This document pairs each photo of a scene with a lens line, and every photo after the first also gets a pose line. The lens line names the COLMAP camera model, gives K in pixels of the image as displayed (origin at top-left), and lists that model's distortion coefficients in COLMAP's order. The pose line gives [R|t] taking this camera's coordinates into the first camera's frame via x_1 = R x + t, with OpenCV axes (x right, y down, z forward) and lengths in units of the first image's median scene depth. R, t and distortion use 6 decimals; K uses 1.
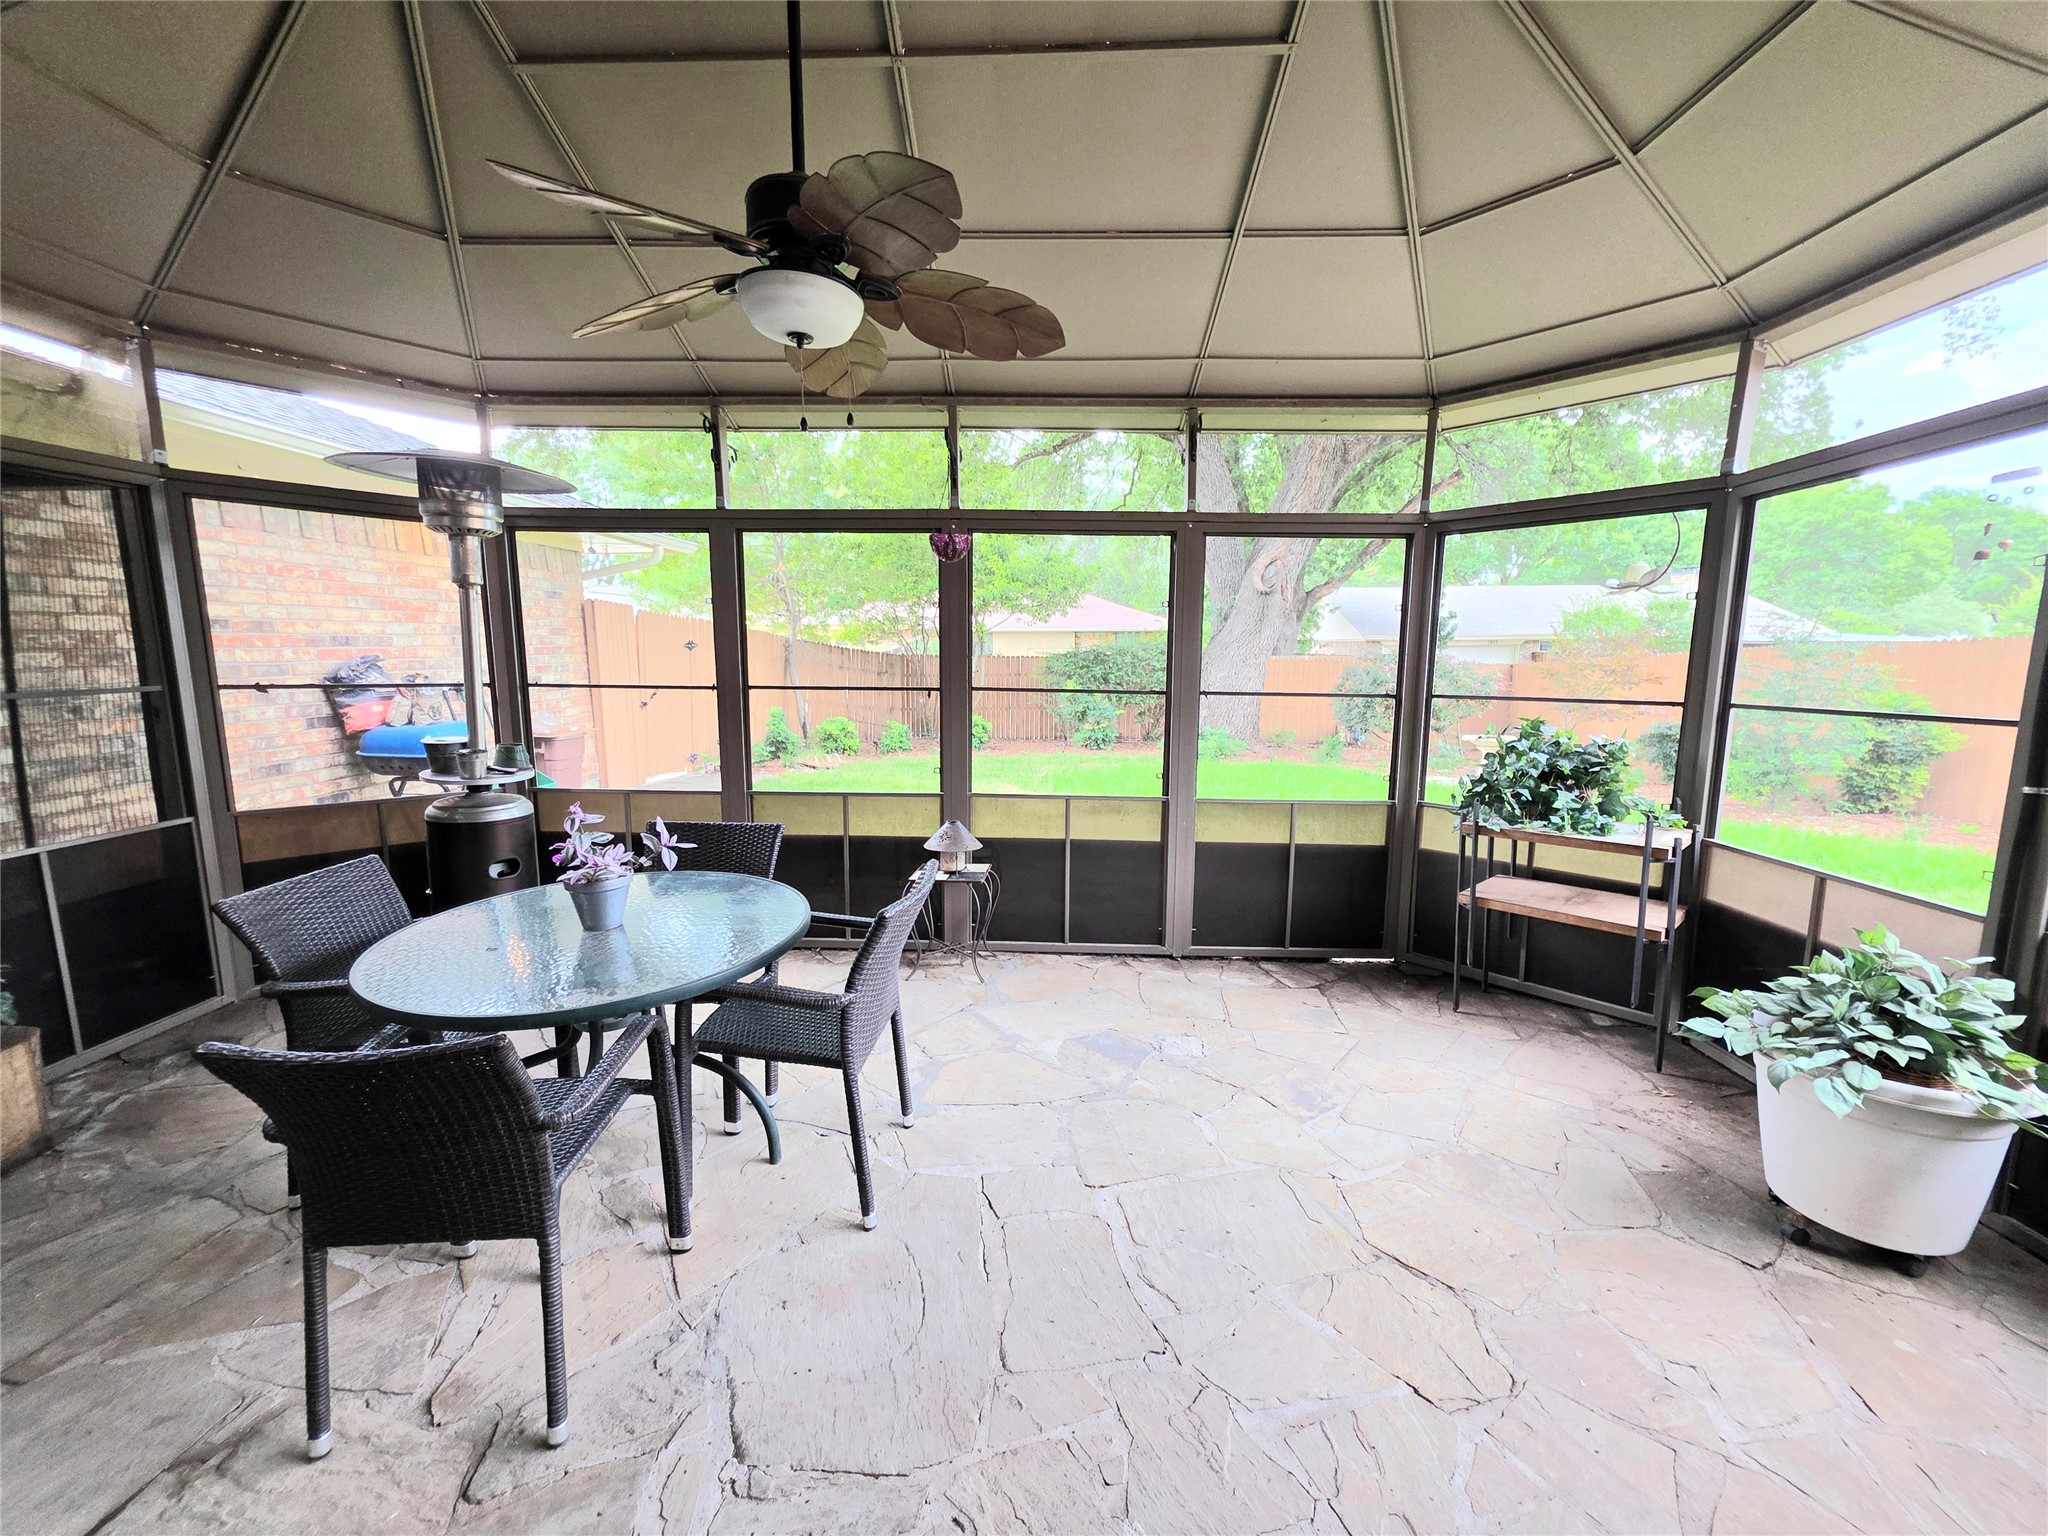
lens RADIAL K [[817.1, 0, 1024.0], [0, 817.1, 768.0], [0, 0, 1]] dist [0.003268, -0.000608]
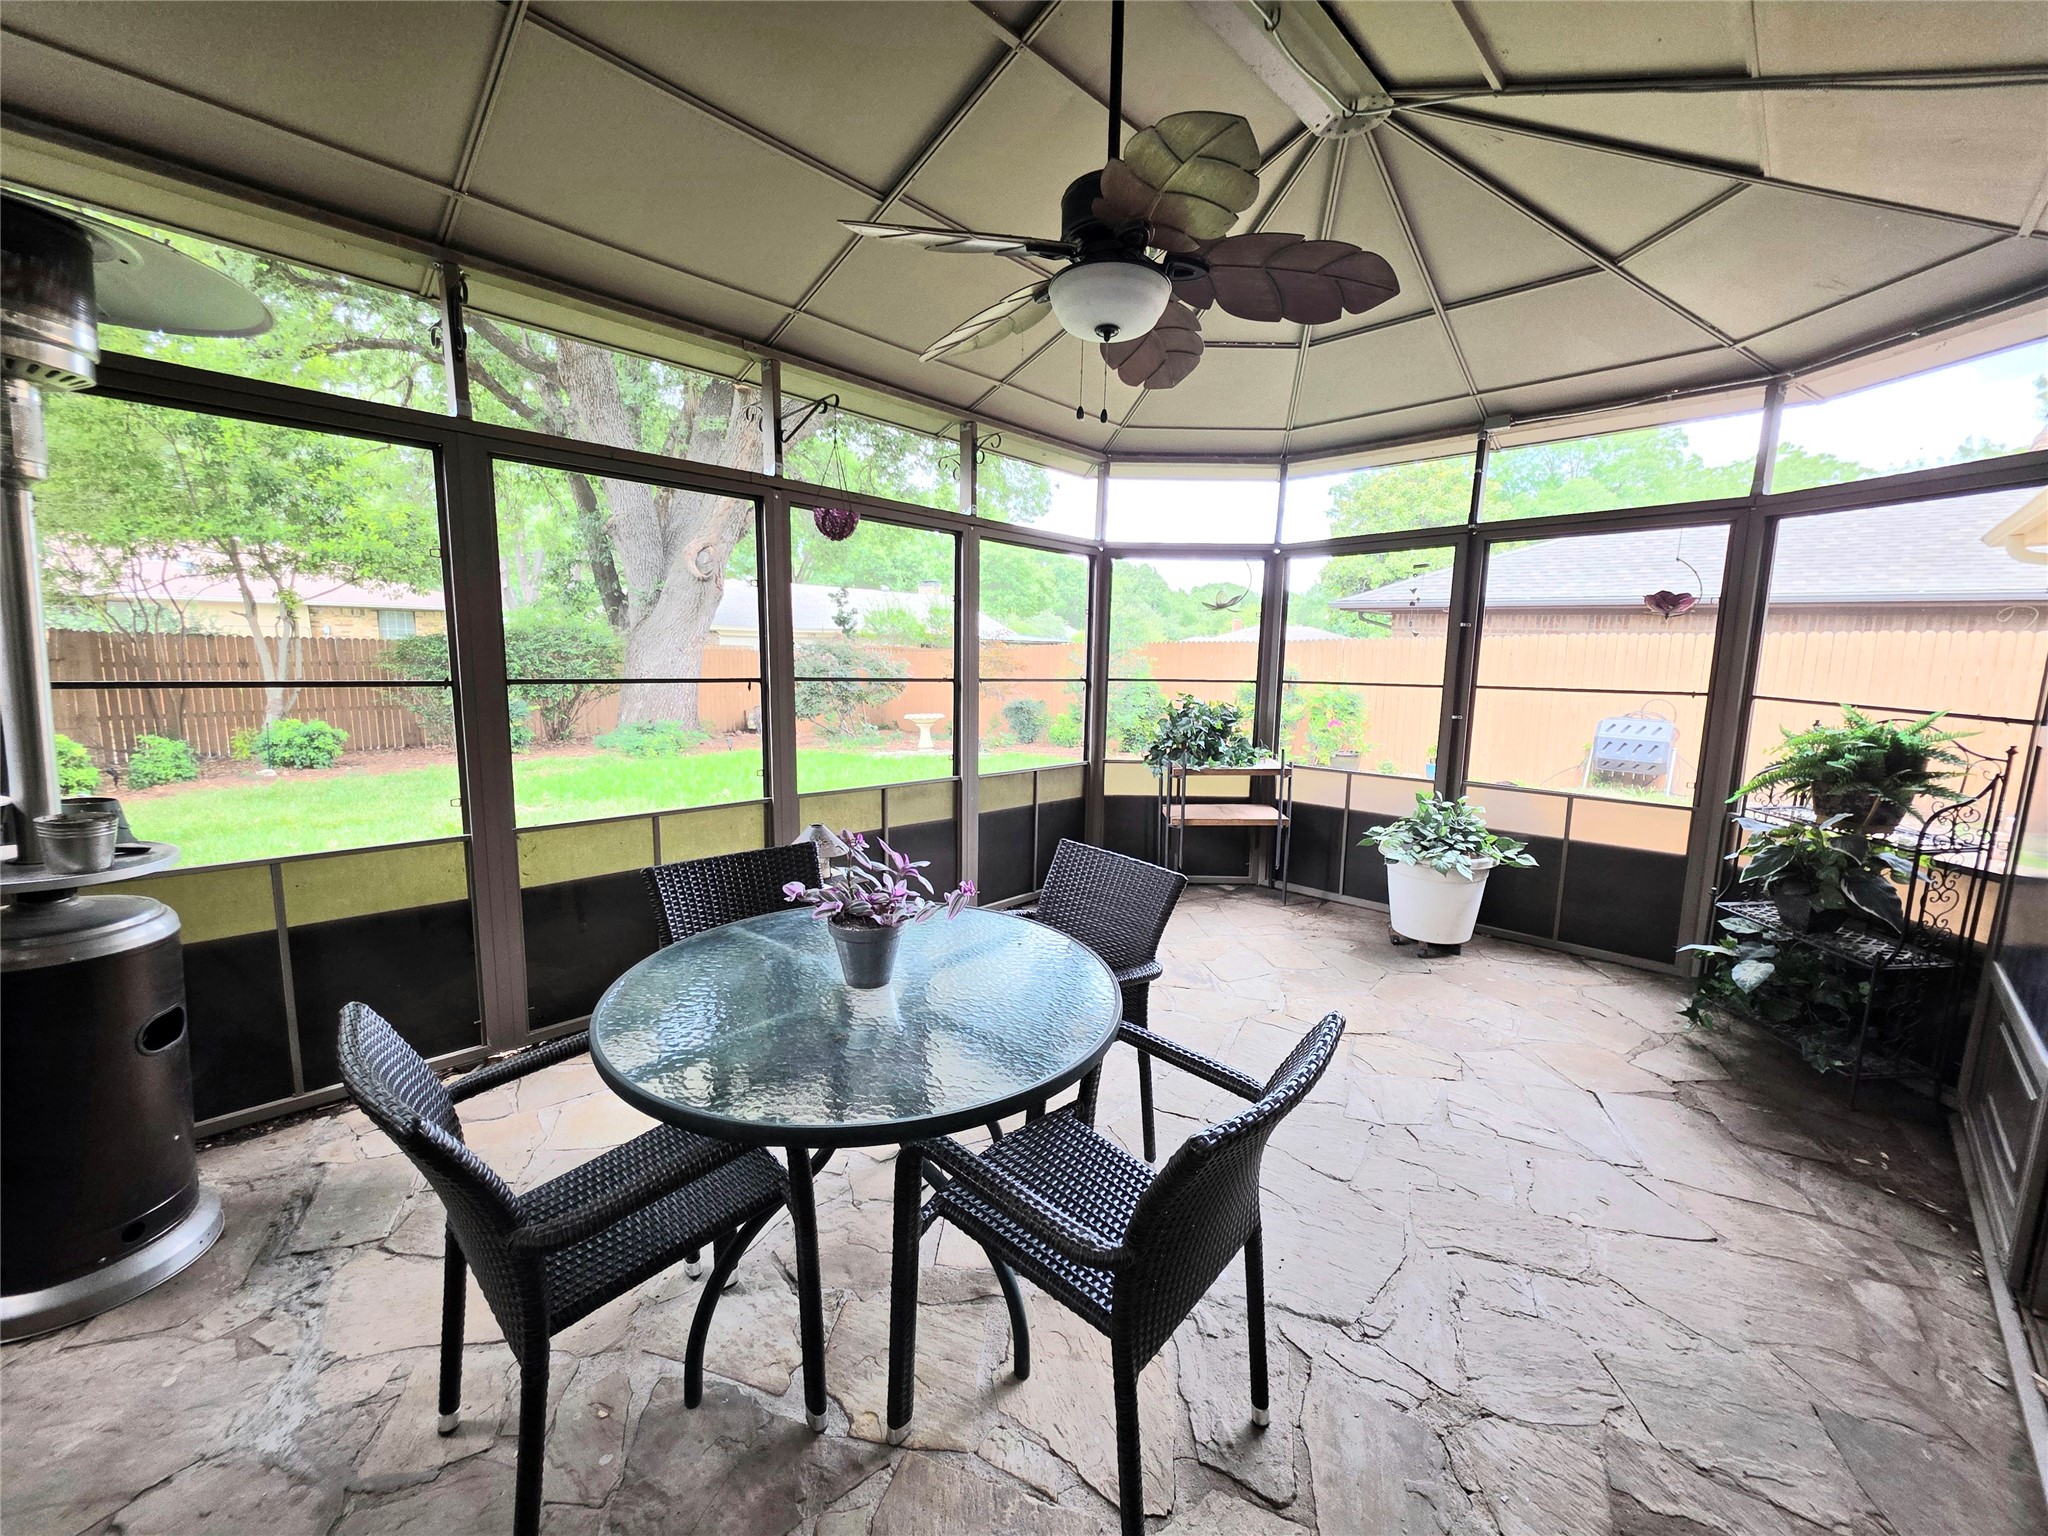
lens RADIAL K [[817.1, 0, 1024.0], [0, 817.1, 768.0], [0, 0, 1]] dist [0.003268, -0.000608]
pose [[0.670609, -0.094936, 0.735711, -0.589146], [0.085069, 0.995076, 0.050863, -0.024063], [-0.736917, 0.028477, 0.675383, 0.209632]]
